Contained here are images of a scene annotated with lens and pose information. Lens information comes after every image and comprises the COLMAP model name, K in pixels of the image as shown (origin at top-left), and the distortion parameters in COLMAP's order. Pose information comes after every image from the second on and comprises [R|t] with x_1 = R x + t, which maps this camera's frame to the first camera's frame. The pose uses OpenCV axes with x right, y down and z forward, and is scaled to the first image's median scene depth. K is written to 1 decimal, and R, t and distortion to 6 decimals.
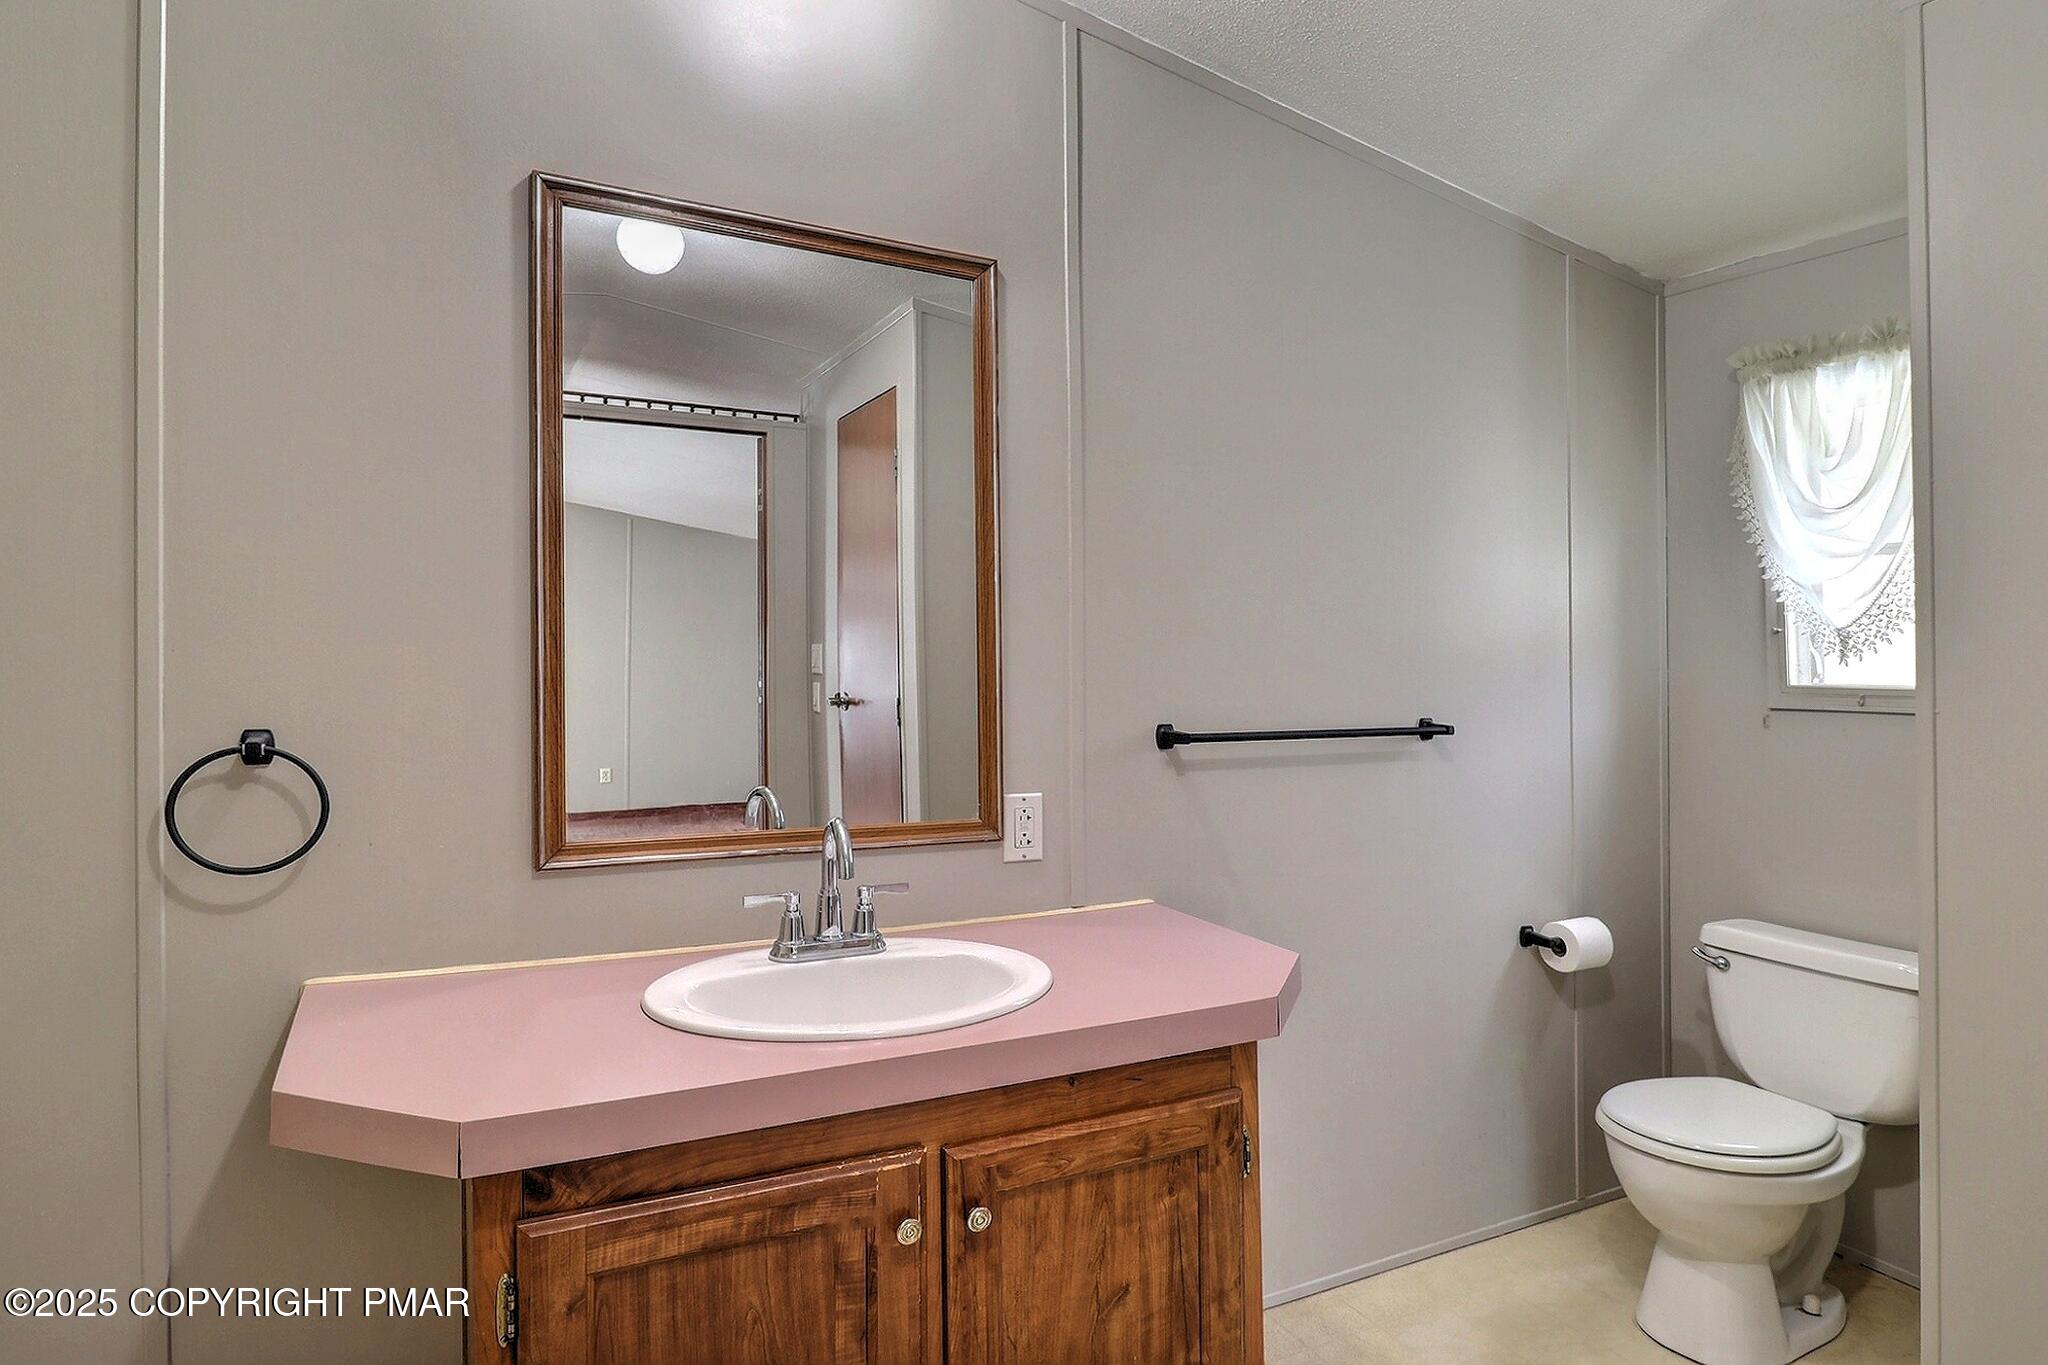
lens RADIAL K [[1192.4, 0, 1023.0], [0, 1192.4, 646.8], [0, 0, 1]] dist [-0.001088, -0.001530]
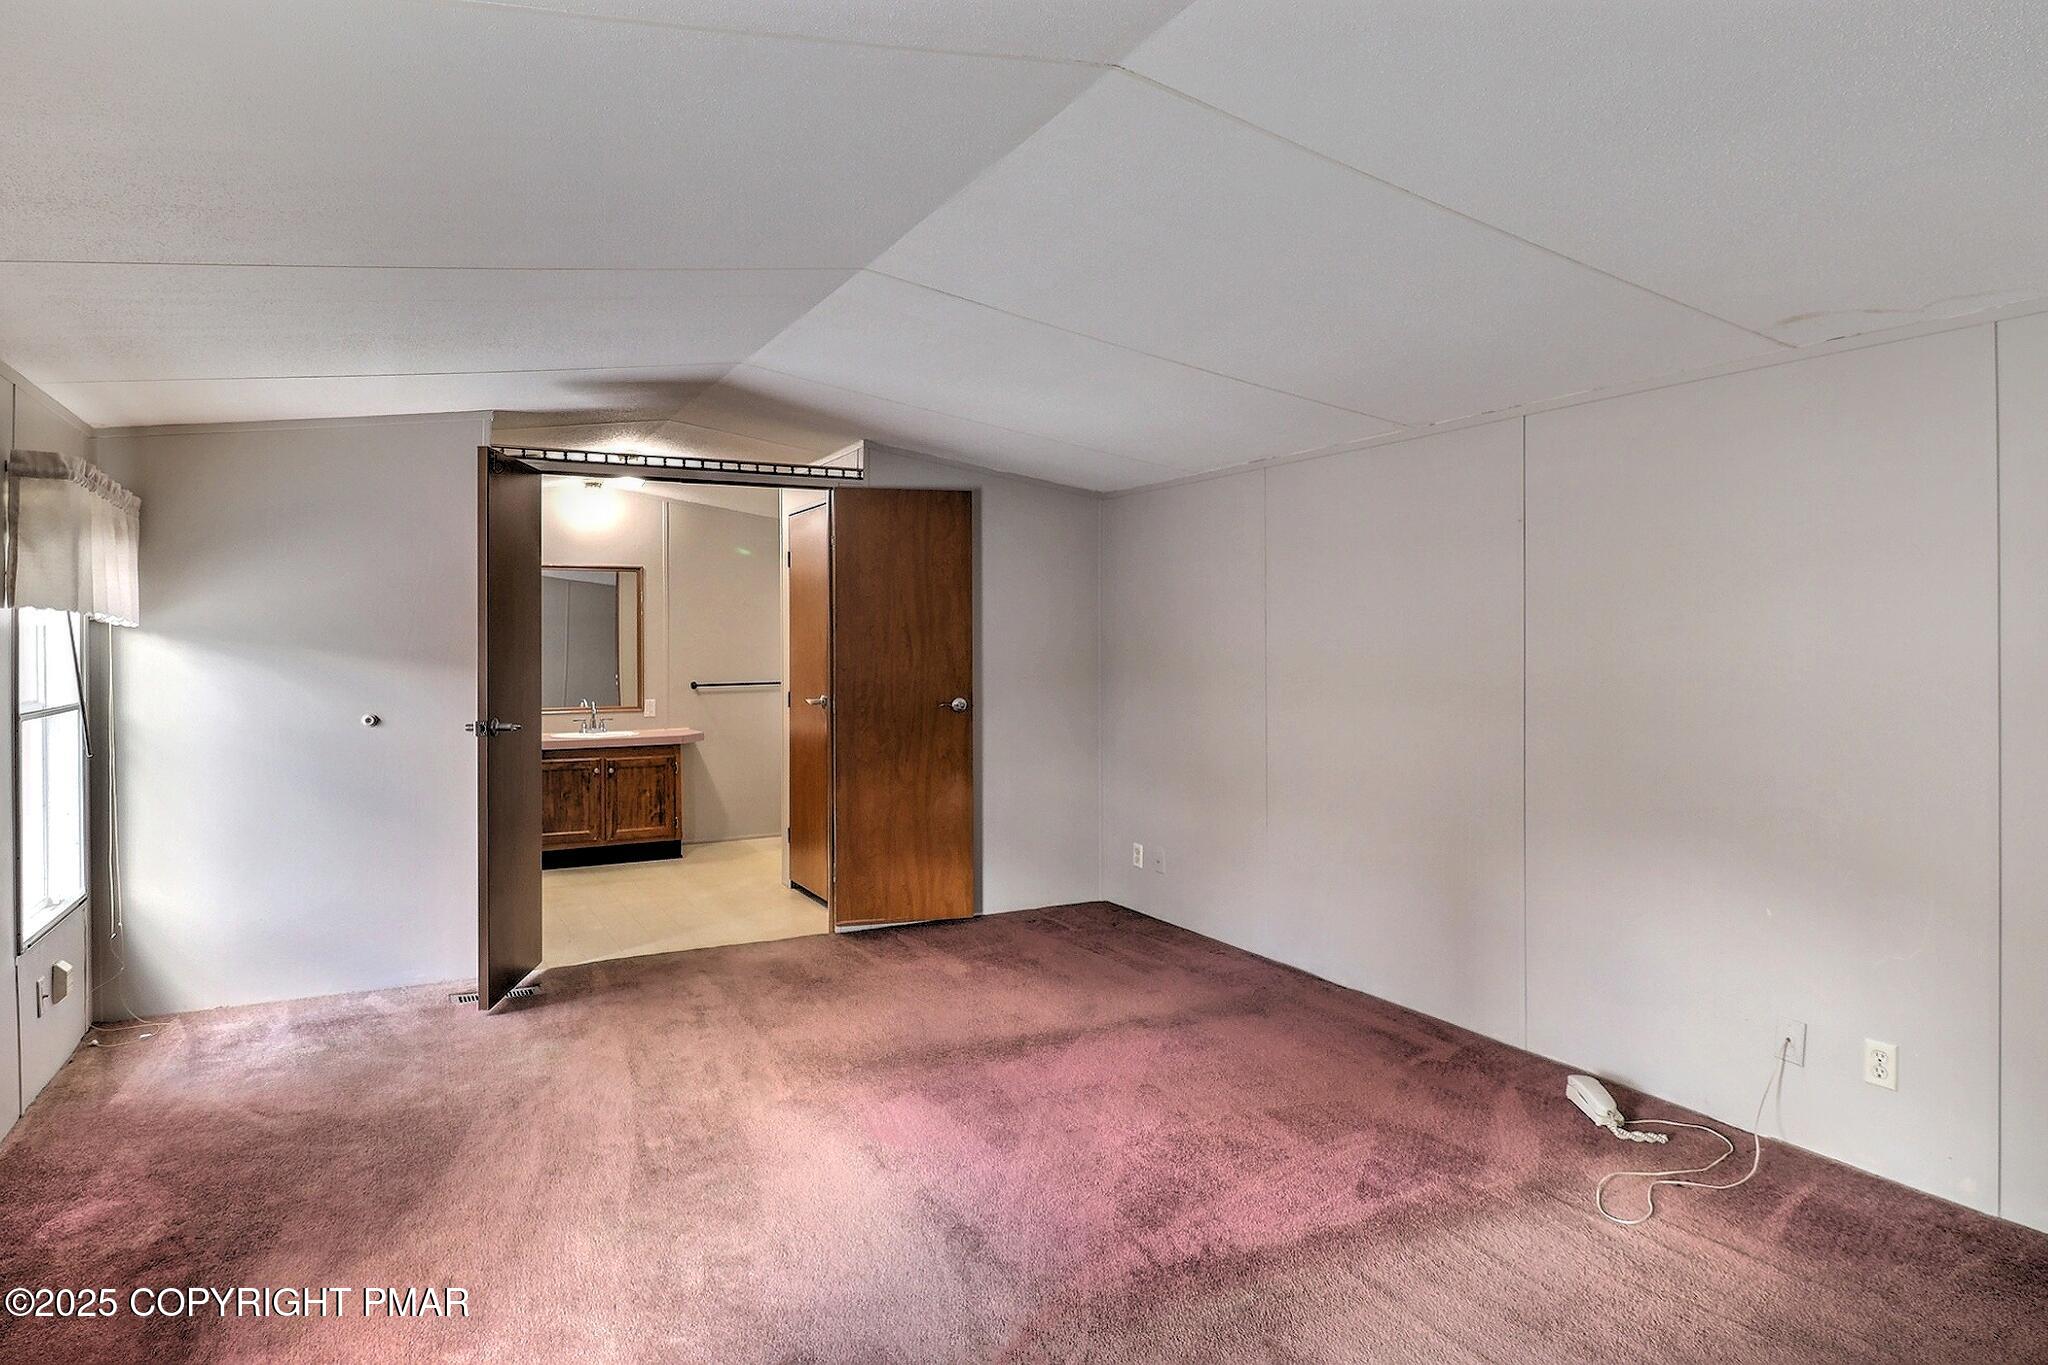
lens RADIAL K [[1192.4, 0, 1023.0], [0, 1192.4, 646.8], [0, 0, 1]] dist [-0.001088, -0.001530]
pose [[0.999992, -0.003977, -0.000722, 1.722098], [0.003983, 0.999951, 0.009019, -0.115310], [0.000686, -0.009022, 0.999959, -4.127623]]
